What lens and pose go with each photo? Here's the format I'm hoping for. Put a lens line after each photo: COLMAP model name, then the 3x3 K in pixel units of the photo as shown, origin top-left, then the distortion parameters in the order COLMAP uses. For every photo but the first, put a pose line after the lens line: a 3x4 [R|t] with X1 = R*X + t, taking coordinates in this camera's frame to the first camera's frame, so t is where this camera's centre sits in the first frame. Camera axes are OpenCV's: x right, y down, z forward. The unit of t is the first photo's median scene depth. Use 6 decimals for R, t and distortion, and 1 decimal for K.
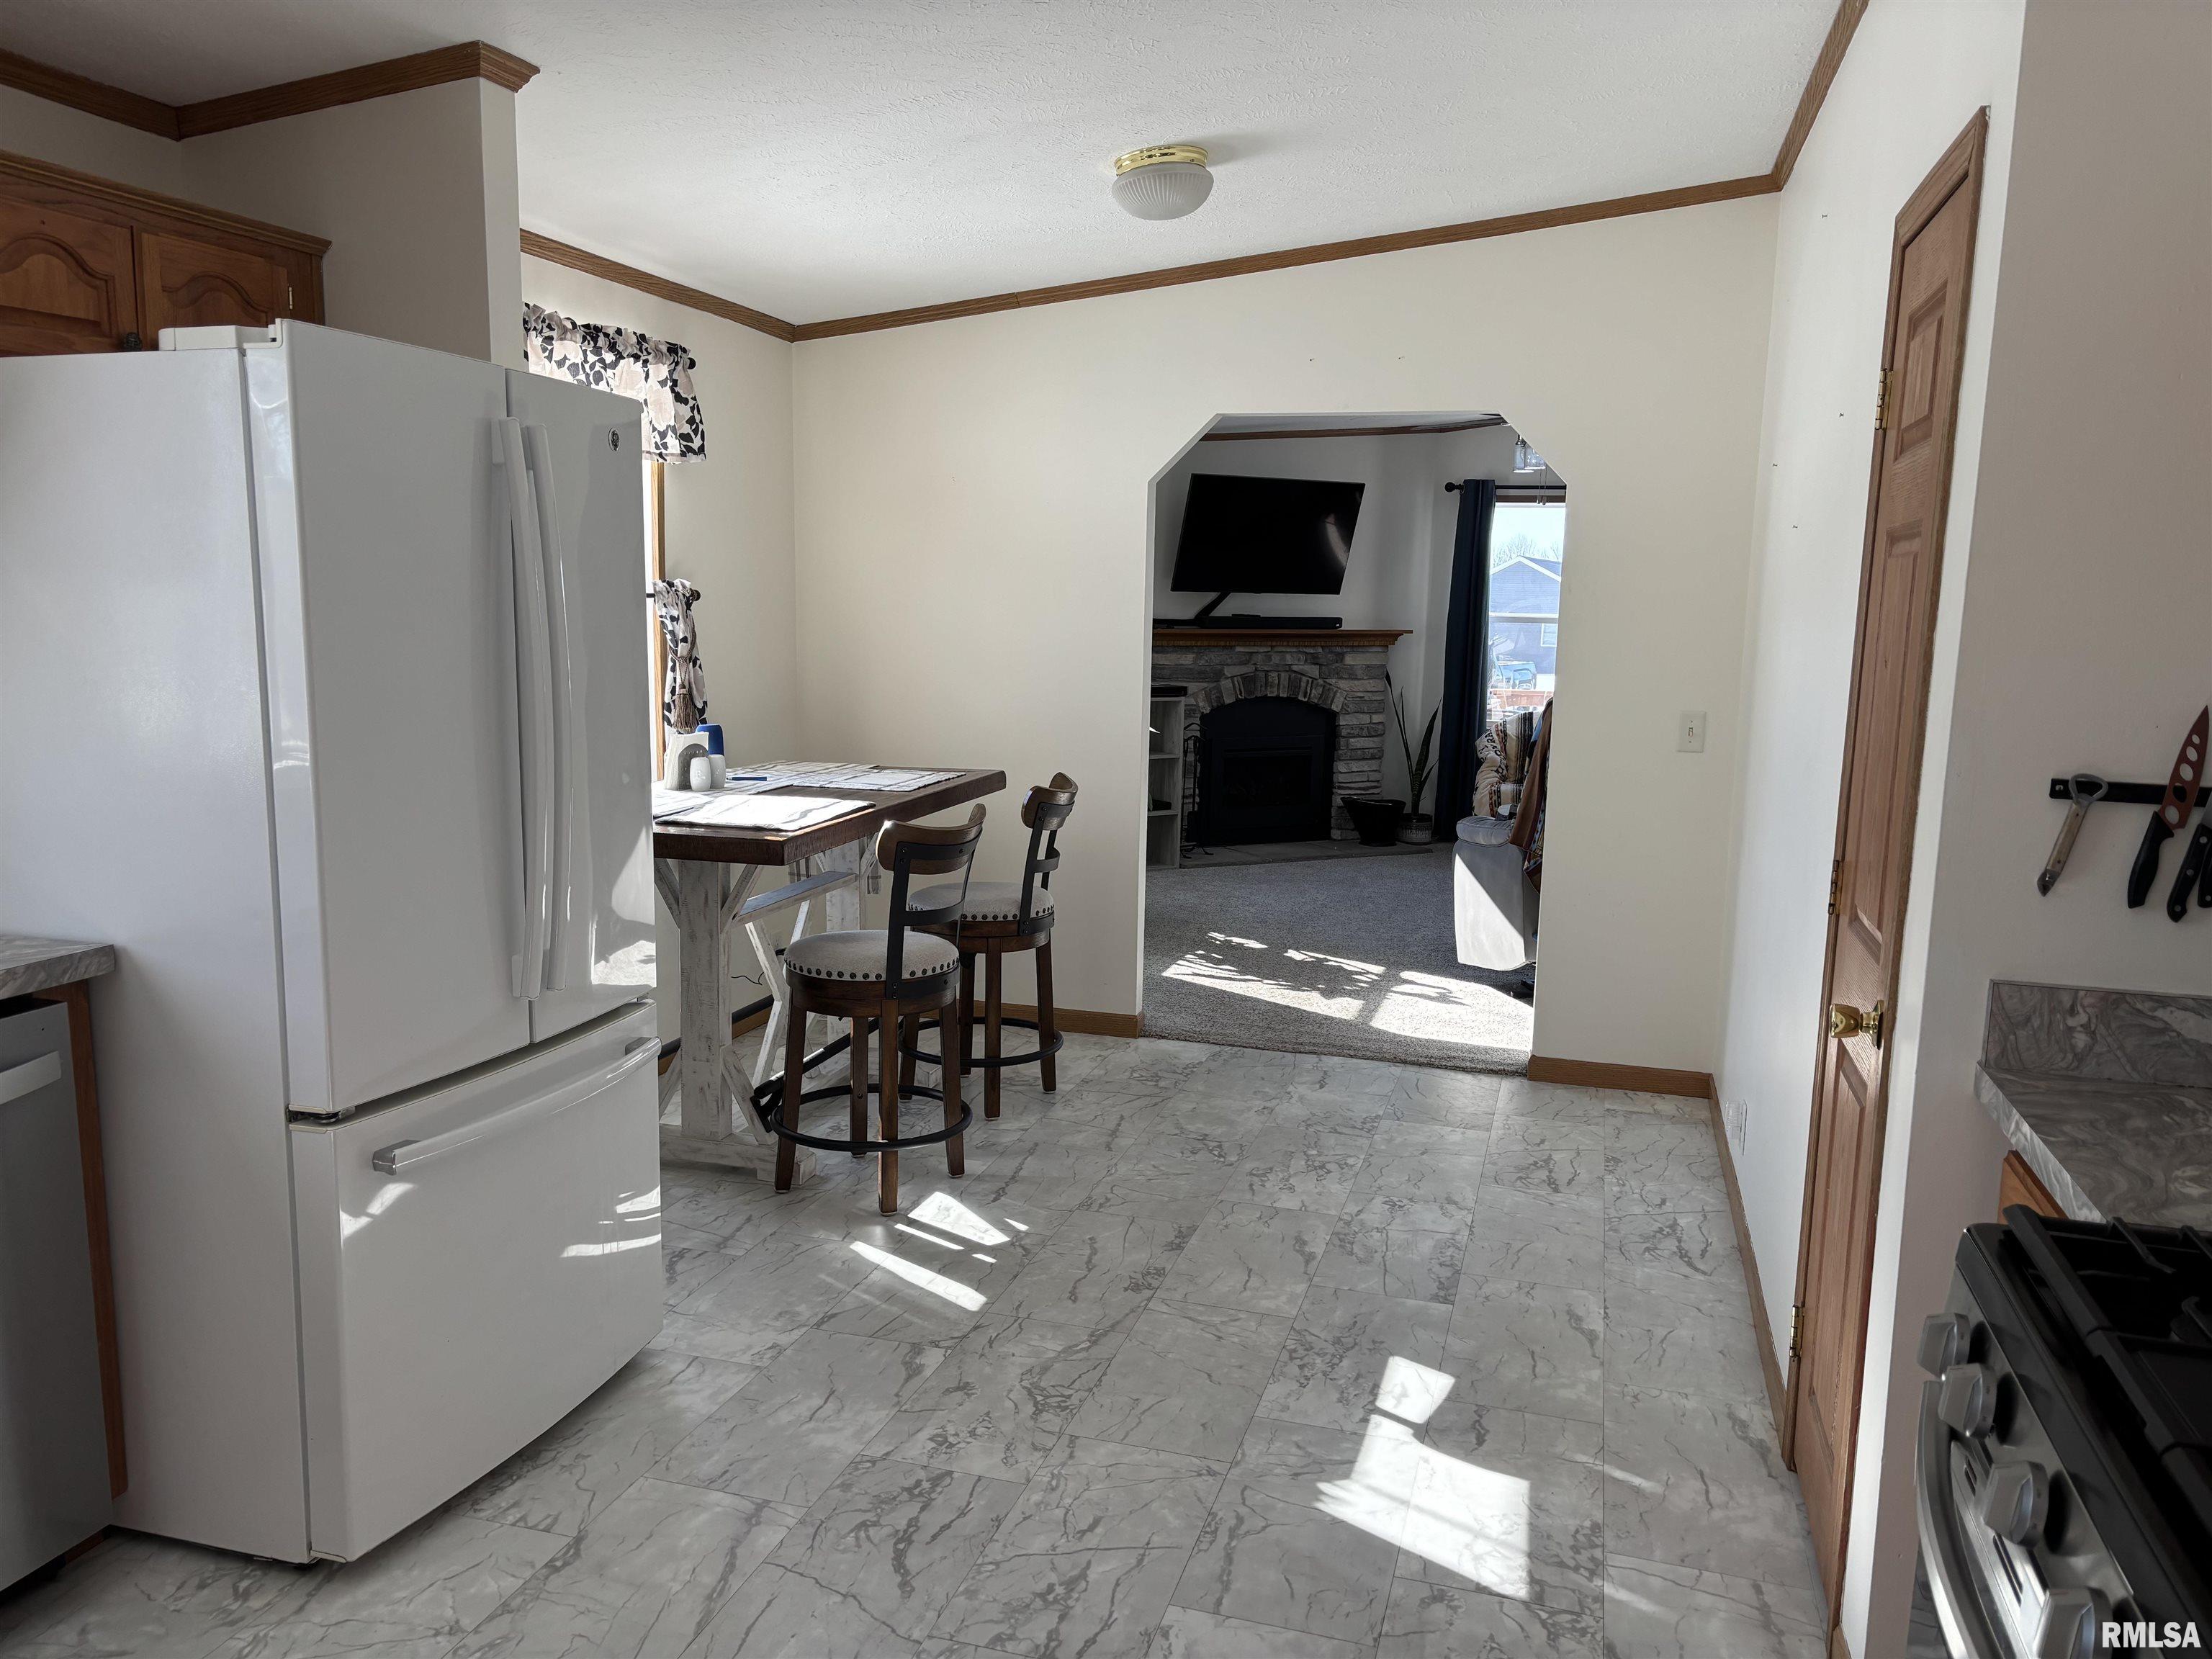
lens RADIAL K [[1643.5, 0, 1103.6], [0, 1643.5, 854.0], [0, 0, 1]] dist [0.078309, -0.099616]
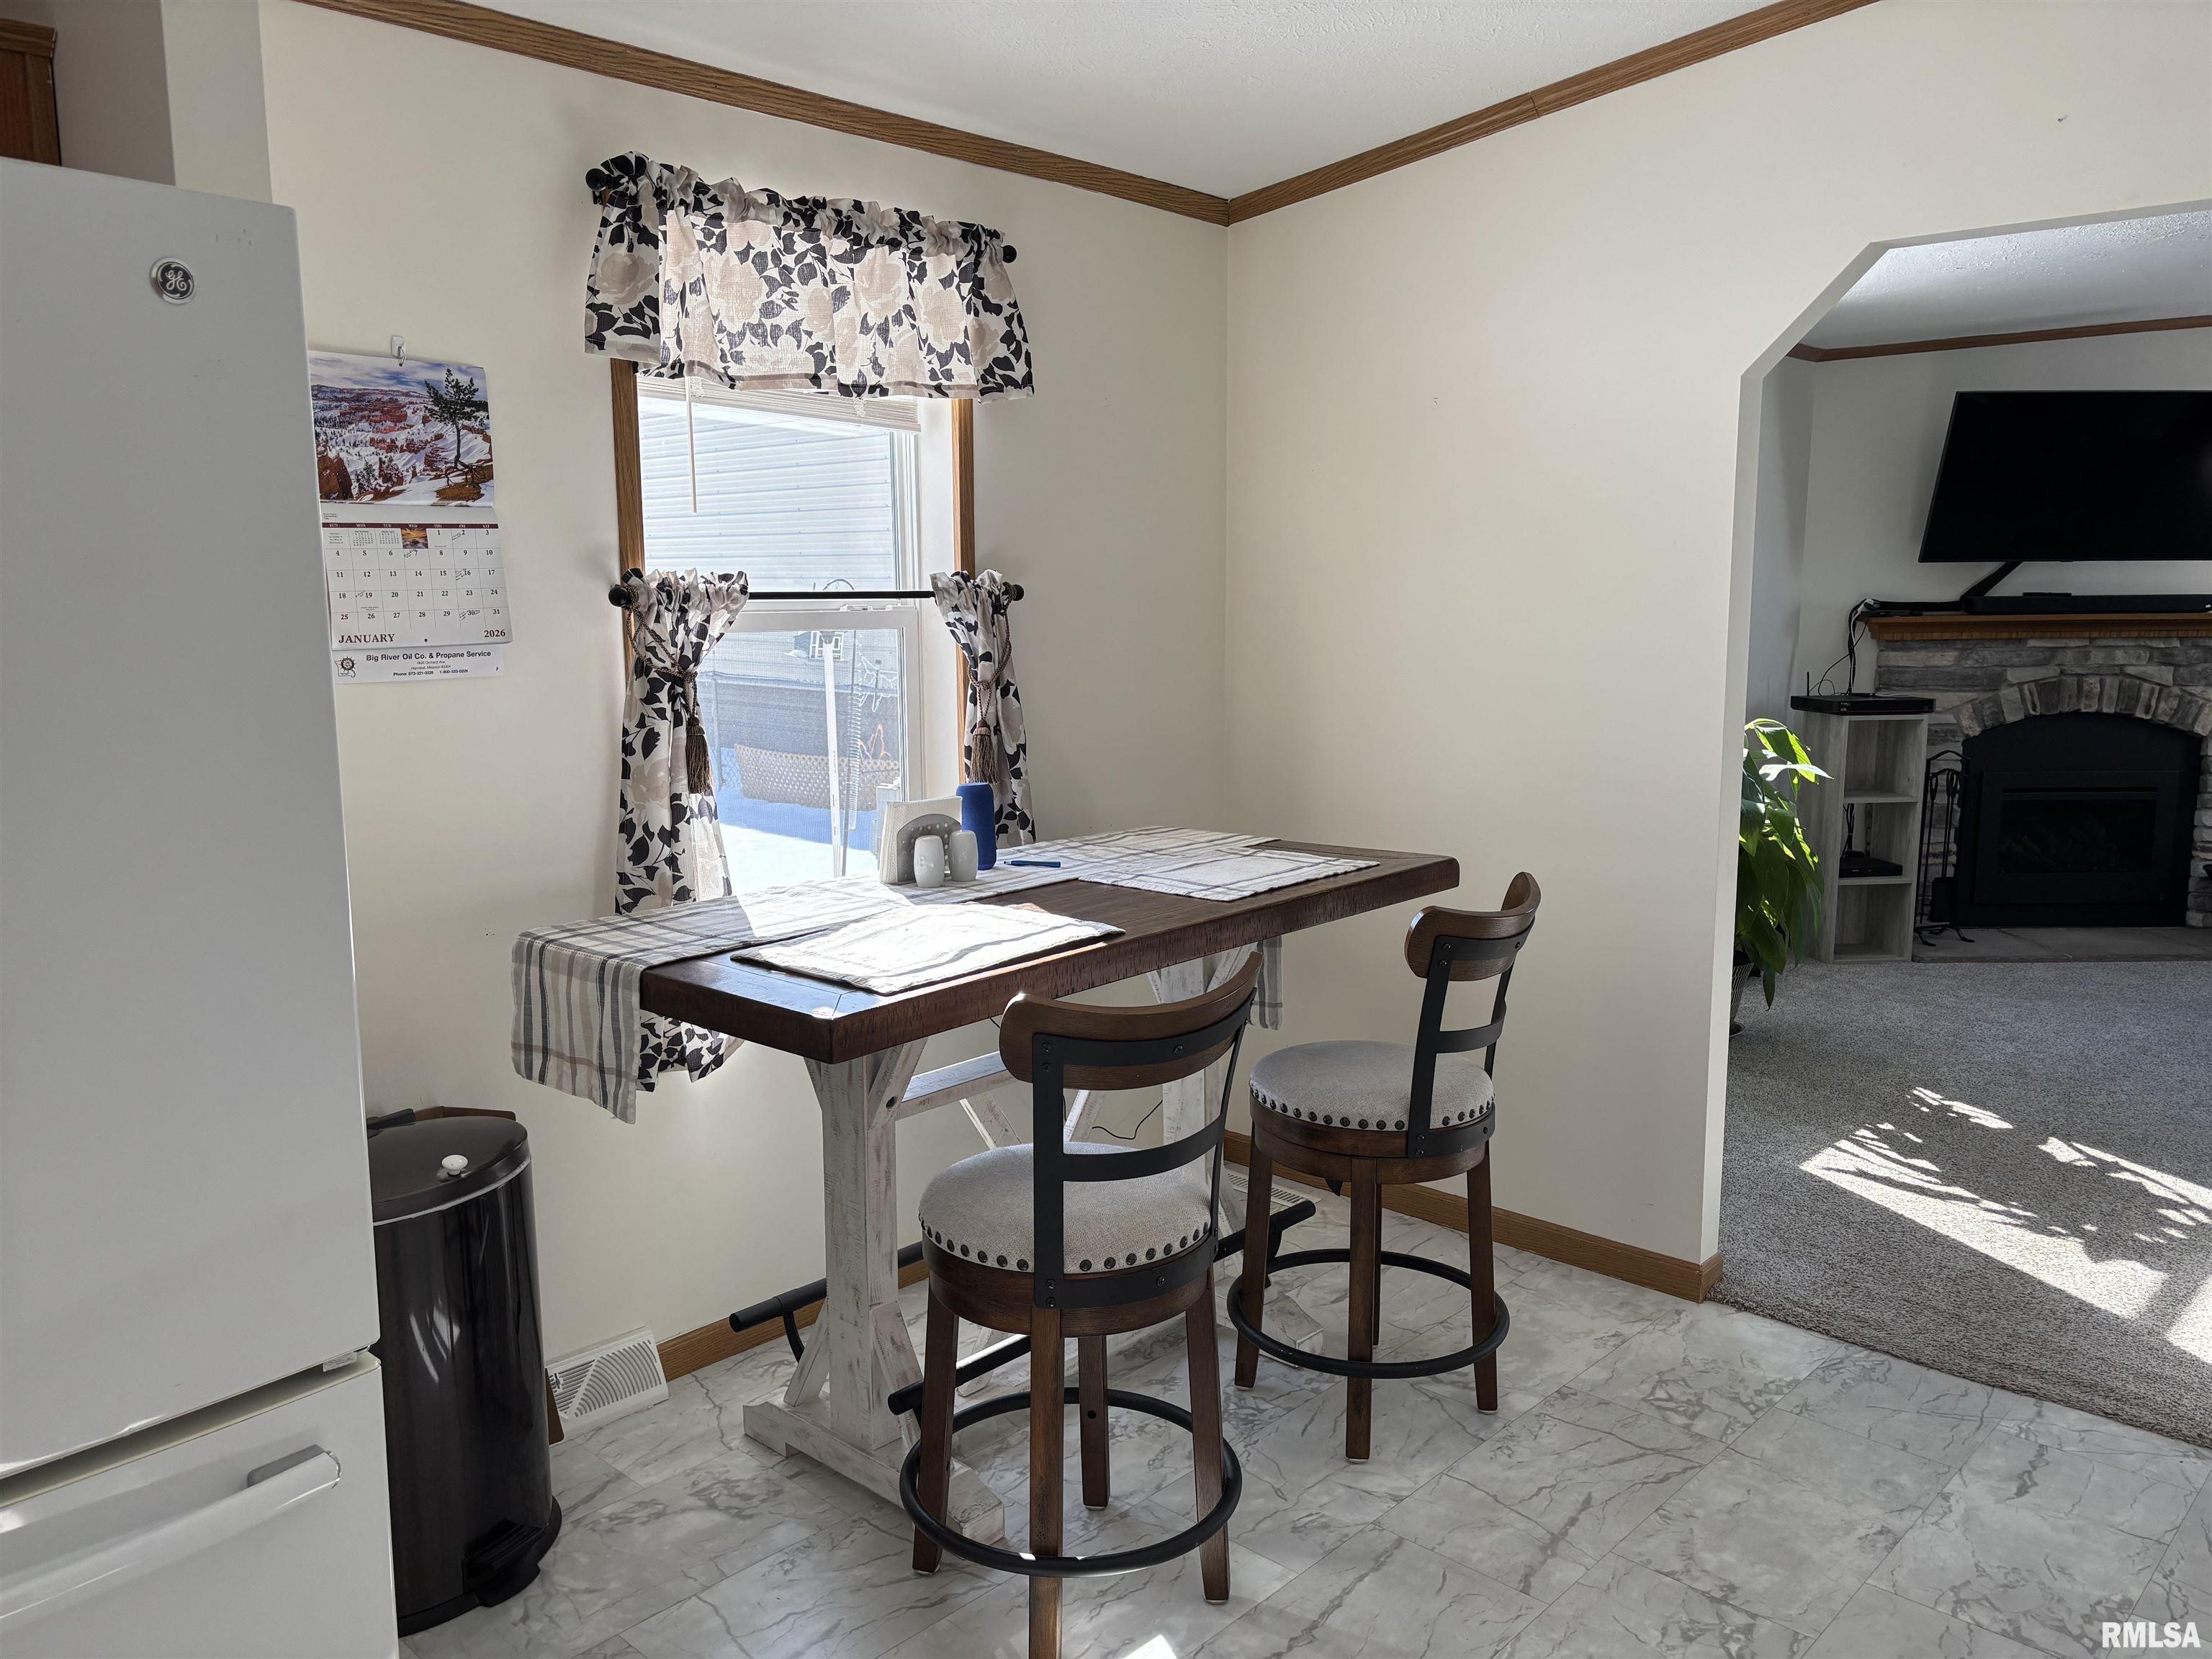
lens RADIAL K [[1643.5, 0, 1103.6], [0, 1643.5, 854.0], [0, 0, 1]] dist [0.078309, -0.099616]
pose [[0.890609, 0.043581, -0.452677, 0.106721], [-0.042197, 0.999023, 0.013159, -0.057709], [0.452808, 0.007382, 0.891578, 0.404810]]
